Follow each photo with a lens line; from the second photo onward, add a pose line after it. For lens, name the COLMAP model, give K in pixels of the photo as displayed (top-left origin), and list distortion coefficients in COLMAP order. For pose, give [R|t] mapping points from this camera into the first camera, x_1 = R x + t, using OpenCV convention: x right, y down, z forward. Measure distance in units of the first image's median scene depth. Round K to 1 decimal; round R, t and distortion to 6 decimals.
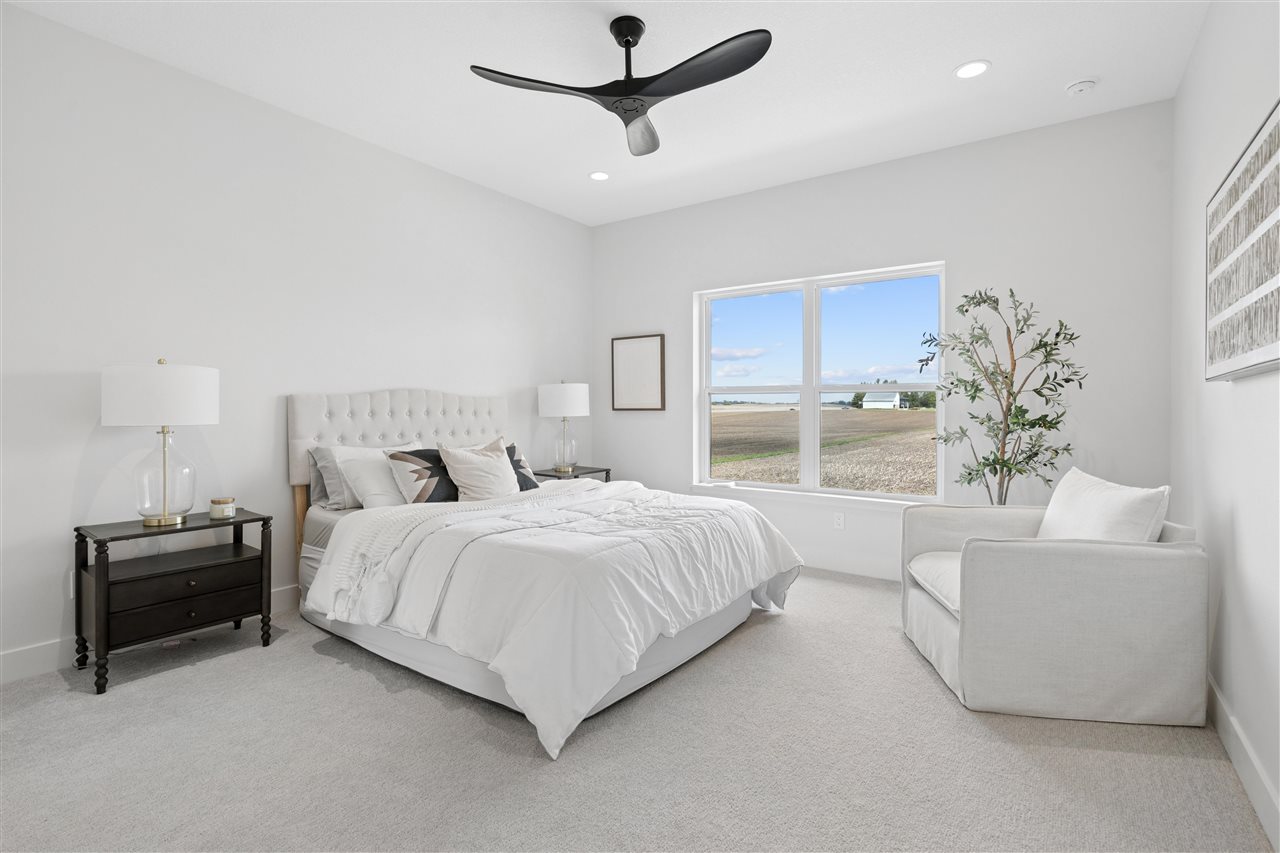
lens RADIAL K [[582.4, 0, 638.7], [0, 582.4, 413.7], [0, 0, 1]] dist [-0.000586, -0.001100]
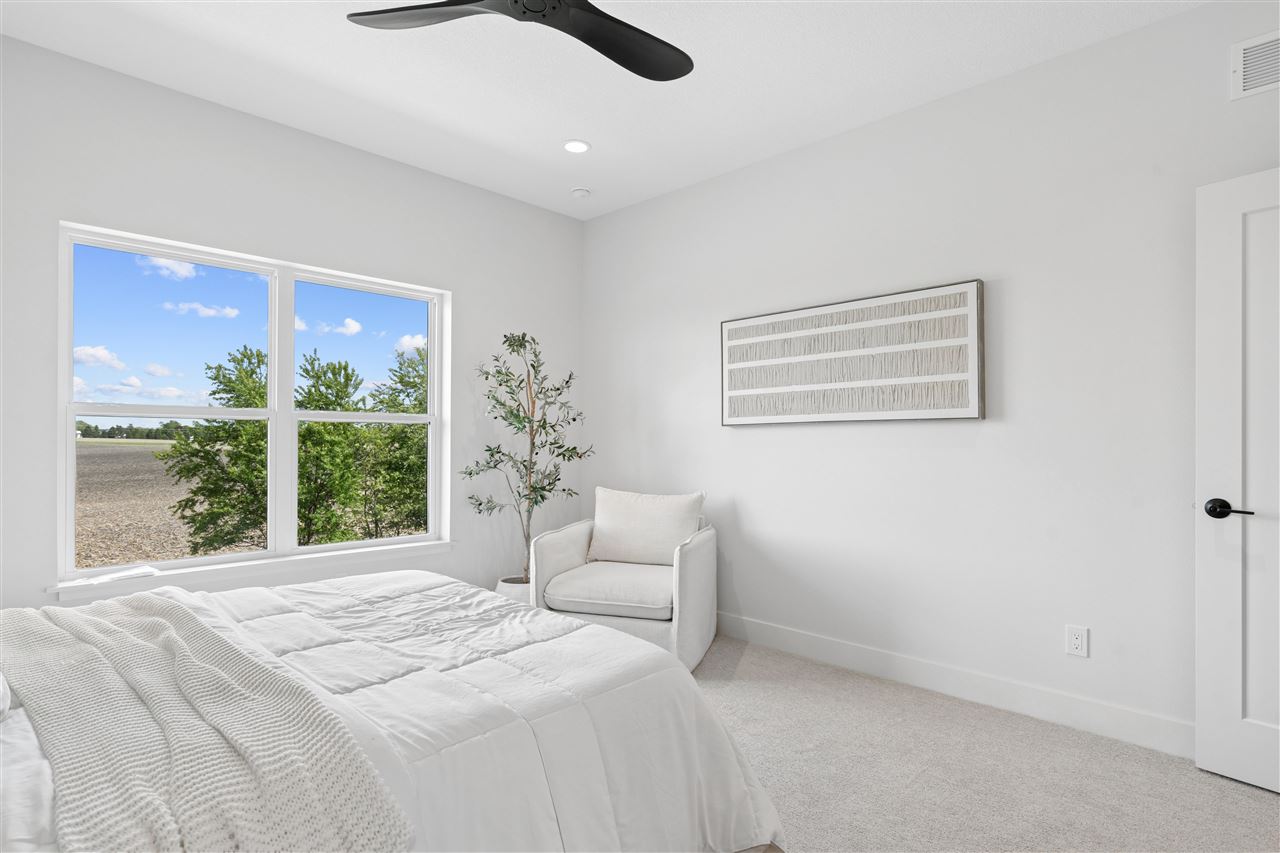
lens RADIAL K [[657.4, 0, 630.5], [0, 657.4, 435.5], [0, 0, 1]] dist [0.005806, 0.000818]
pose [[0.141072, 0.007174, 0.989973, -0.657514], [0.009532, 0.999918, -0.008605, -0.009283], [-0.989953, 0.010650, 0.140992, 0.683326]]
